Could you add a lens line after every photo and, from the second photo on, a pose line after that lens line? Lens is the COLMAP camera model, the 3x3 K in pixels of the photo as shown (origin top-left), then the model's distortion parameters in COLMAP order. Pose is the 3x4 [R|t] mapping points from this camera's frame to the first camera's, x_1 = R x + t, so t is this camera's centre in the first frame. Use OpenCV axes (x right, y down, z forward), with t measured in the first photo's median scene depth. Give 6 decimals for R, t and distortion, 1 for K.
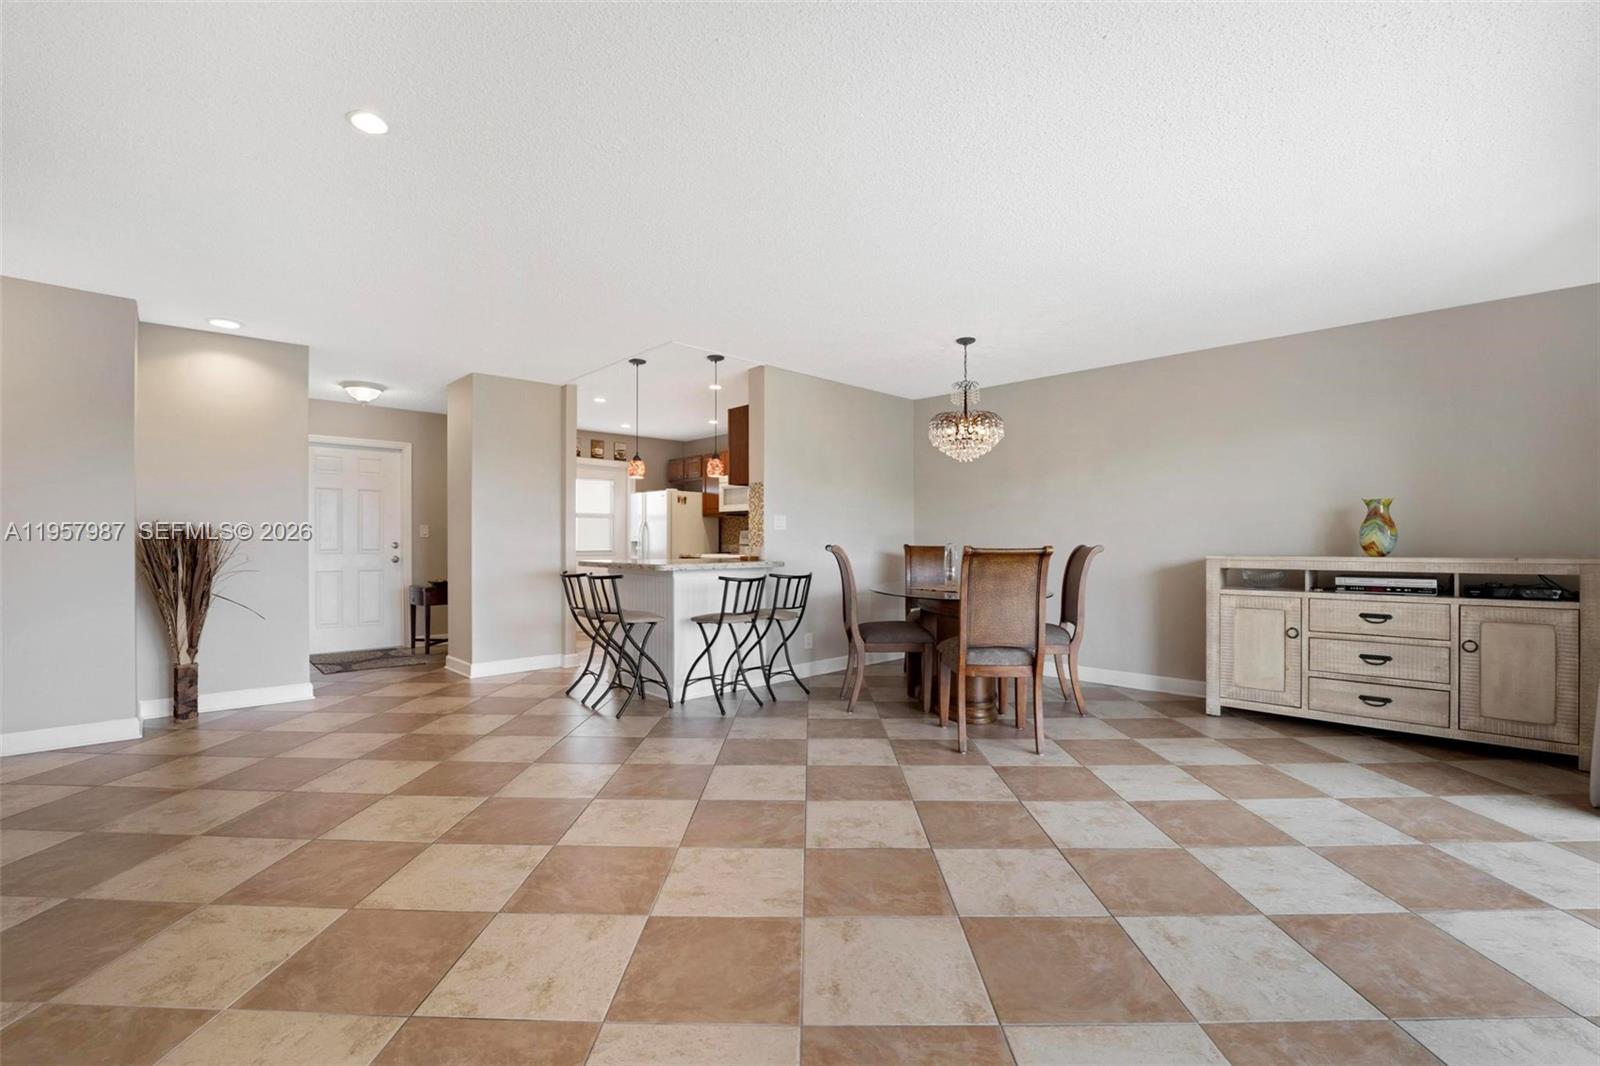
lens RADIAL K [[672.9, 0, 791.6], [0, 672.9, 541.1], [0, 0, 1]] dist [-0.017979, -0.000061]
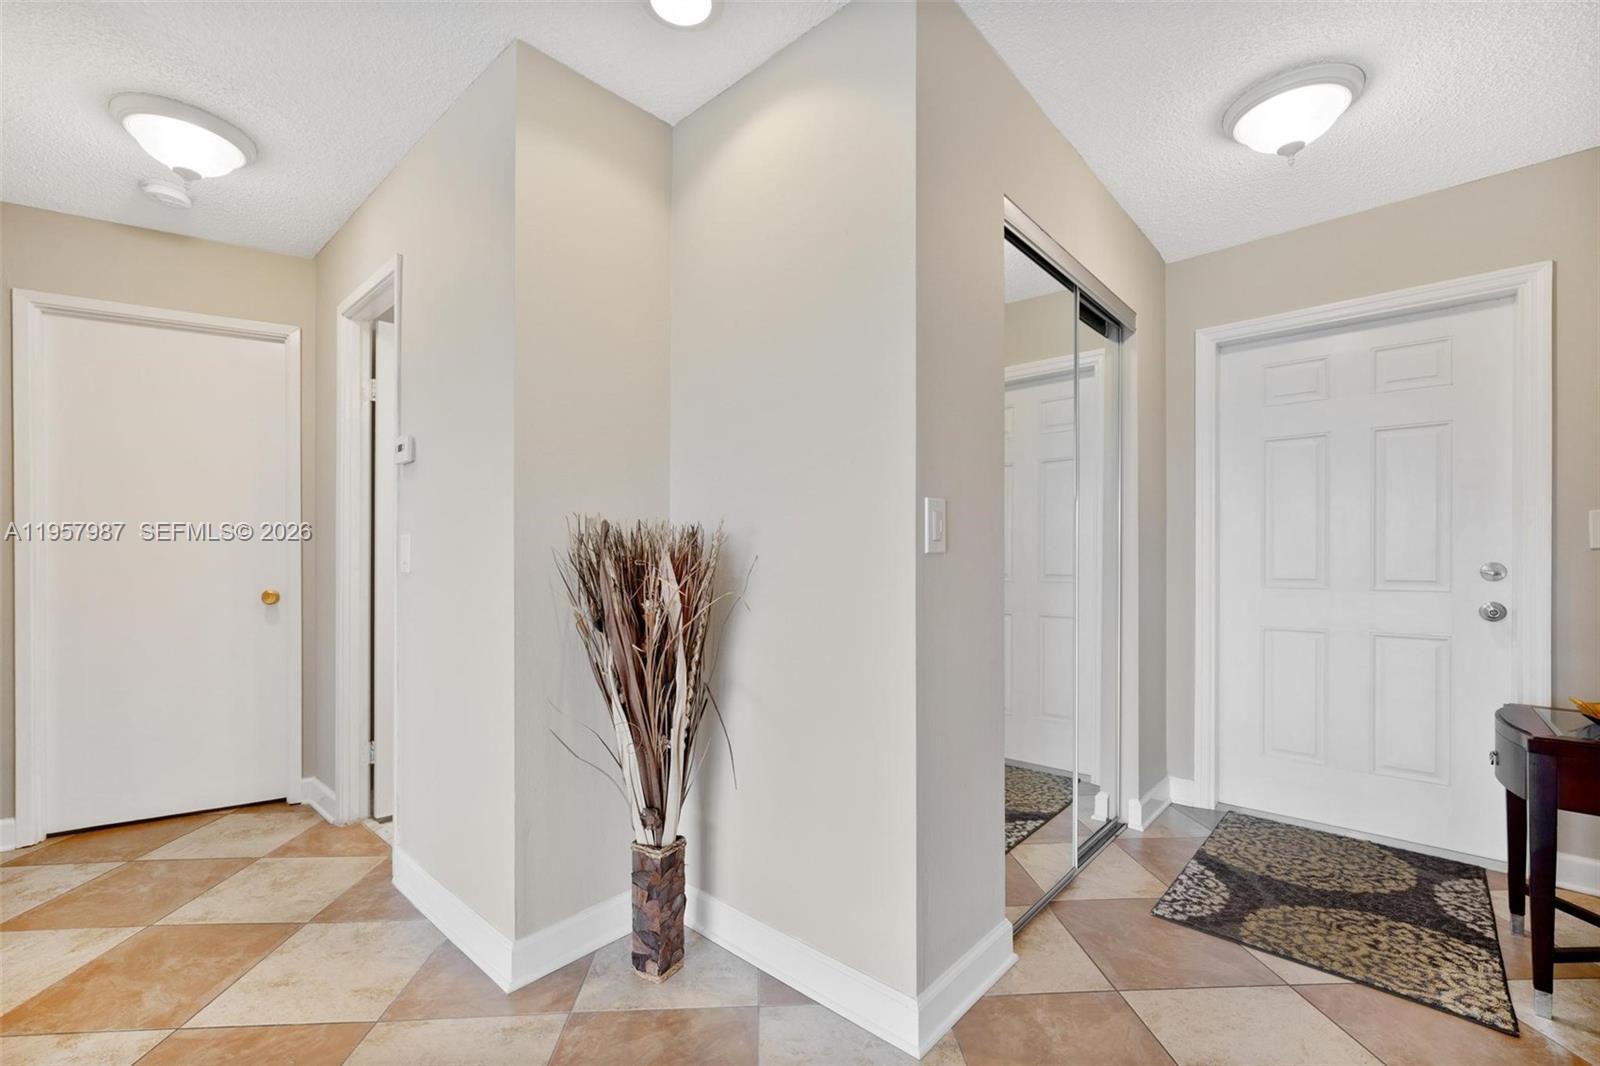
lens RADIAL K [[671.0, 0, 800.4], [0, 671.0, 555.9], [0, 0, 1]] dist [0.002236, -0.000008]
pose [[0.075445, 0.005373, -0.997135, -0.471076], [0.000931, 0.999985, 0.005459, -0.007112], [0.997150, -0.001340, 0.075439, 1.075702]]
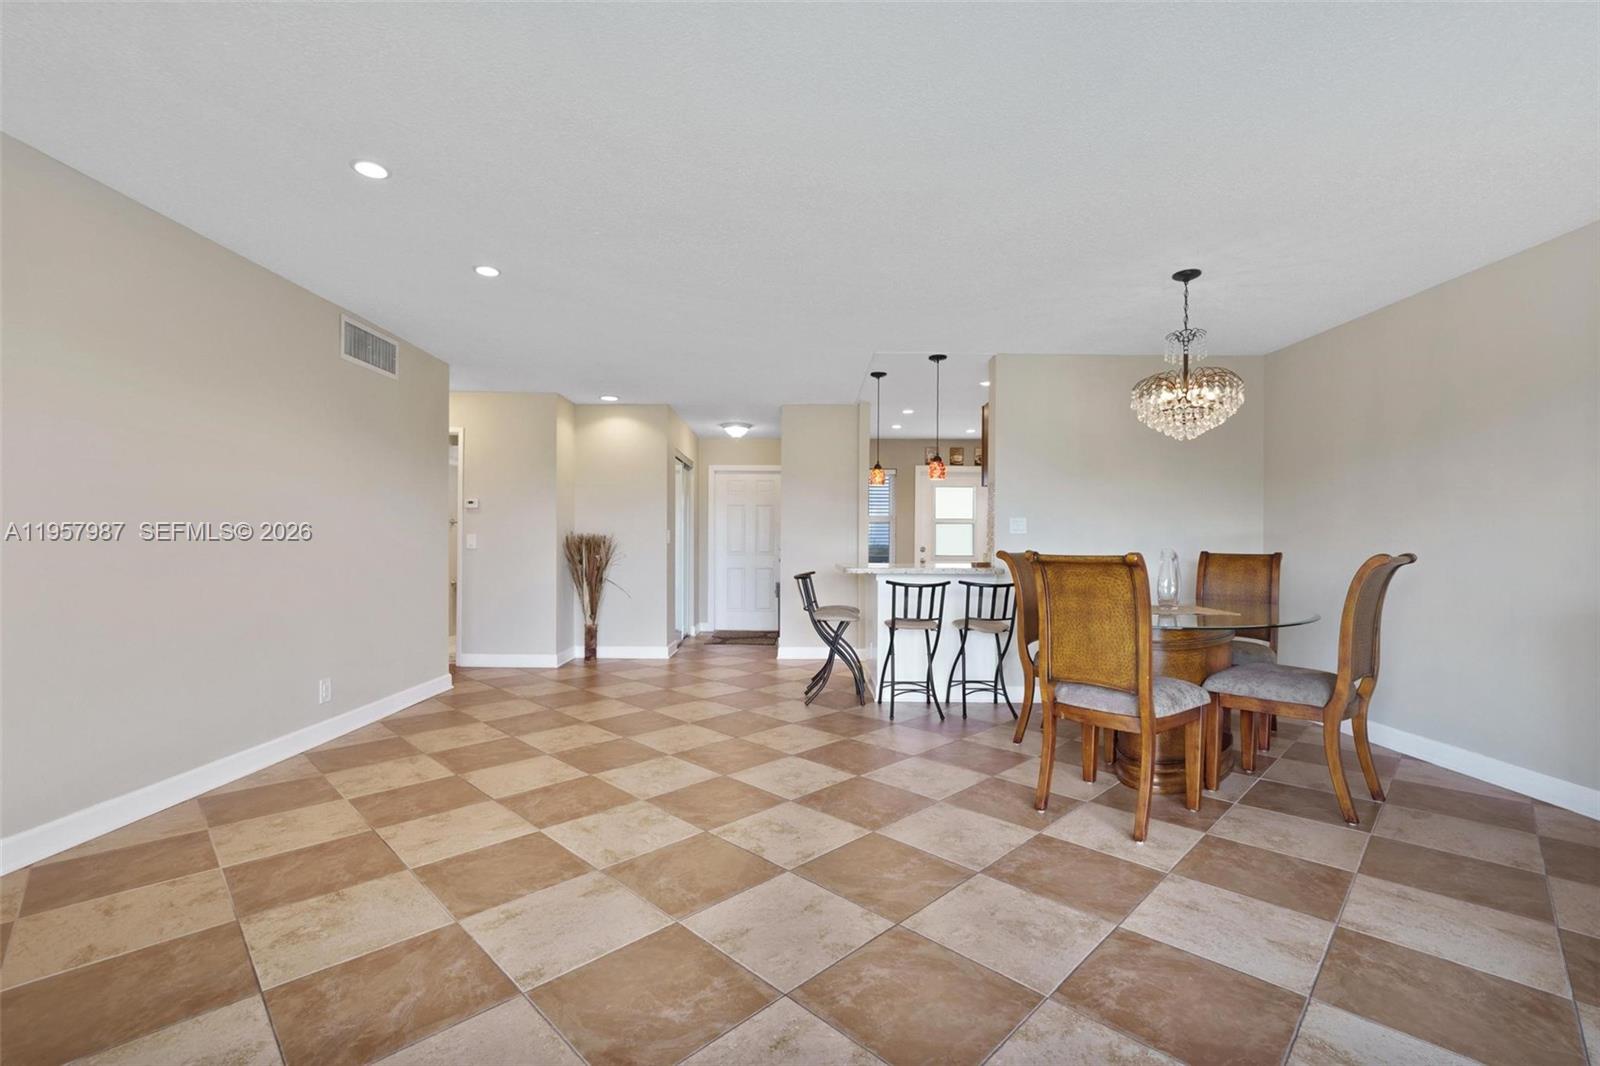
lens RADIAL K [[671.0, 0, 800.4], [0, 671.0, 555.9], [0, 0, 1]] dist [0.002236, -0.000008]
pose [[0.728027, 0.012764, -0.685430, 0.515430], [-0.004358, 0.999893, 0.013991, 0.002571], [0.685535, -0.007198, 0.728004, 0.198576]]
